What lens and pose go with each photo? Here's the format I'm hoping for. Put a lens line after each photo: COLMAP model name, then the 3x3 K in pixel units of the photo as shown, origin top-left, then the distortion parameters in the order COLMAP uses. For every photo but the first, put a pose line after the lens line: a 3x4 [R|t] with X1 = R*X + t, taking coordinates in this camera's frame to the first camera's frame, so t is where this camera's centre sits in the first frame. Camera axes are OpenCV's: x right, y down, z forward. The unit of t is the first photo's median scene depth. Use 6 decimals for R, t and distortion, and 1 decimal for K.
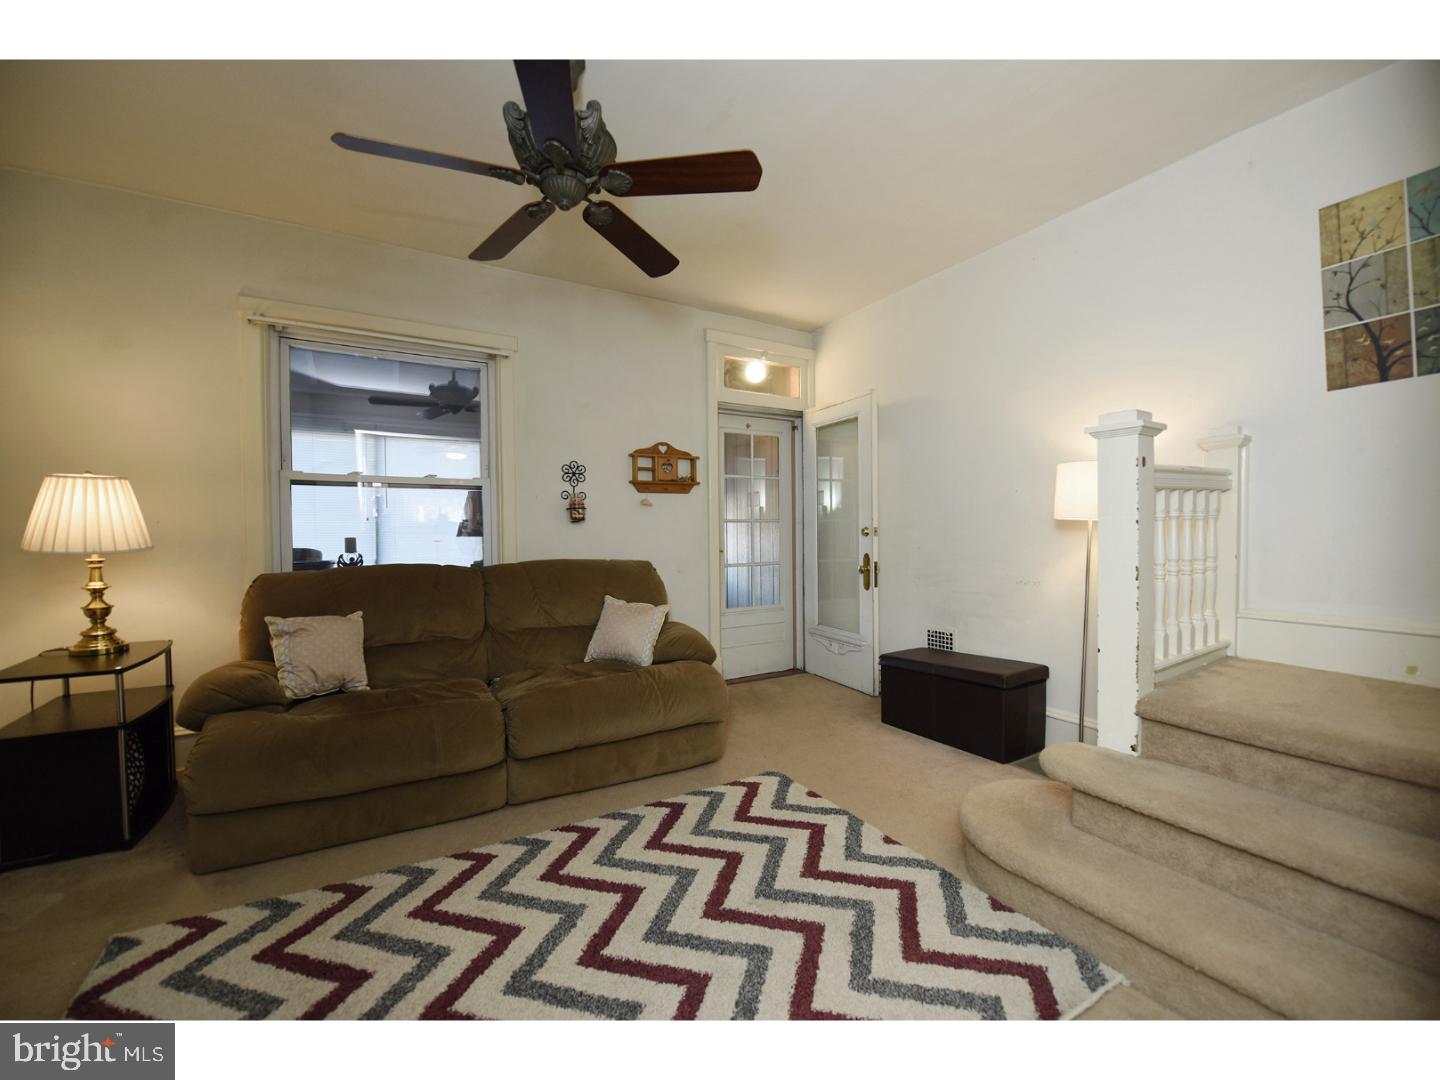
lens RADIAL K [[589.3, 0, 721.7], [0, 589.3, 537.2], [0, 0, 1]] dist [-0.010496, -0.005929]
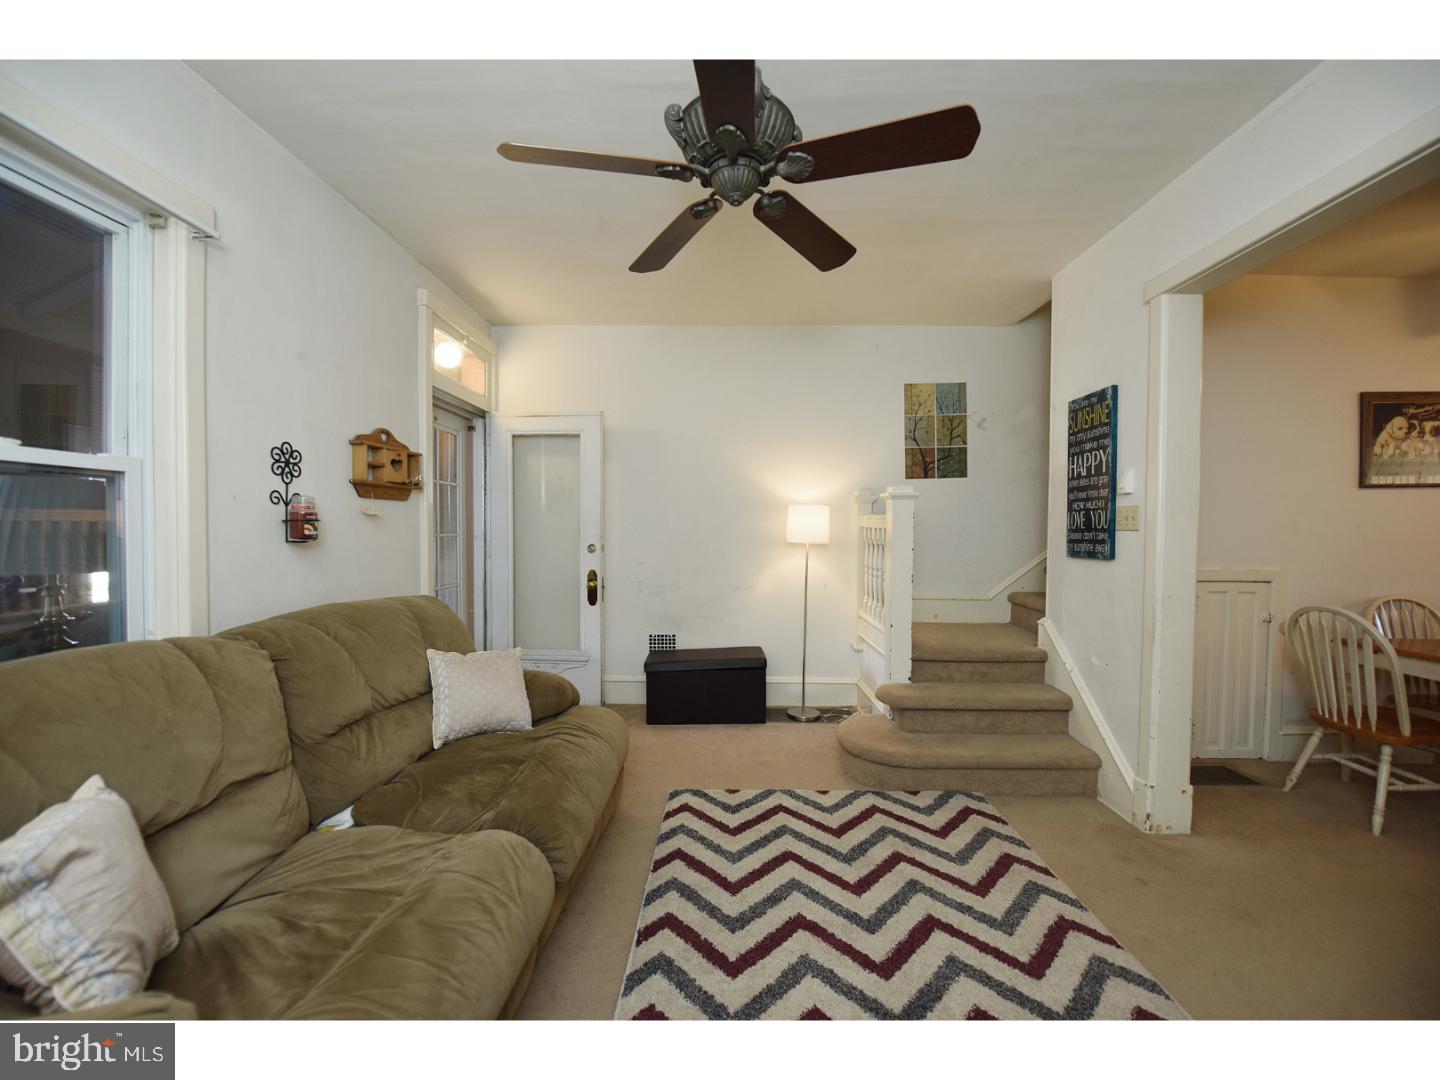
lens RADIAL K [[589.3, 0, 721.7], [0, 589.3, 537.2], [0, 0, 1]] dist [-0.010496, -0.005929]
pose [[0.498342, -0.001423, 0.866979, -0.906081], [-0.002689, 0.999991, 0.003188, -0.055924], [-0.866976, -0.003920, 0.498334, 0.502597]]
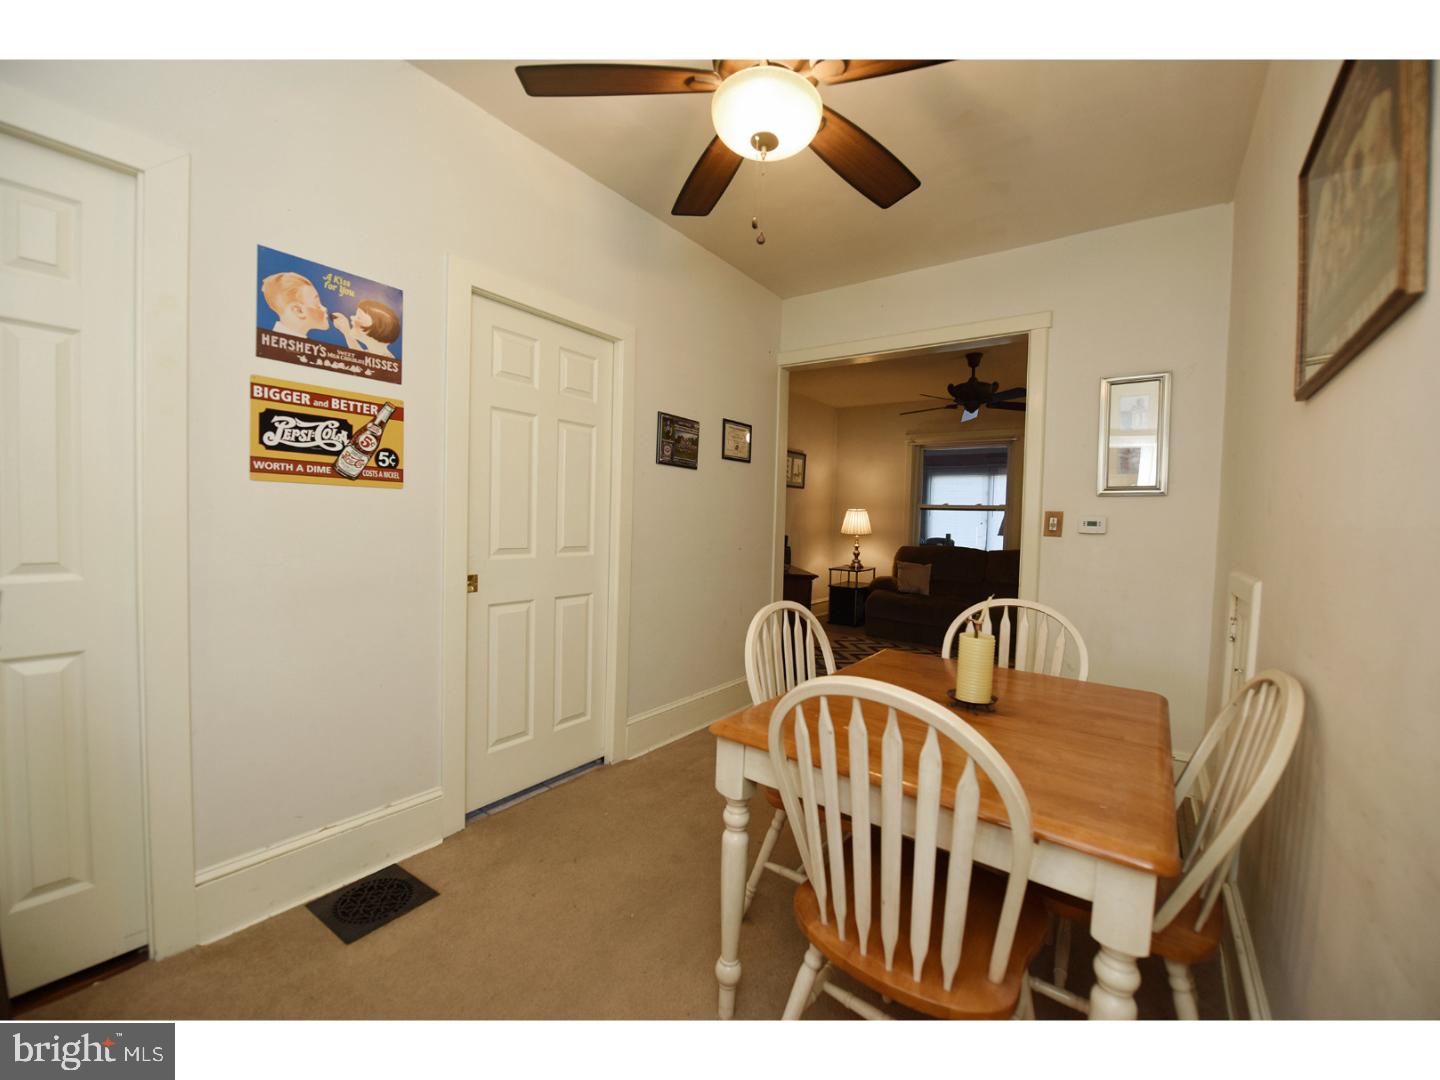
lens RADIAL K [[589.3, 0, 721.7], [0, 589.3, 537.2], [0, 0, 1]] dist [-0.010496, -0.005929]
pose [[0.402028, 0.048233, -0.914356, 1.426963], [-0.040286, 0.998576, 0.034963, -0.039431], [0.914741, 0.022780, 0.403398, -0.880280]]
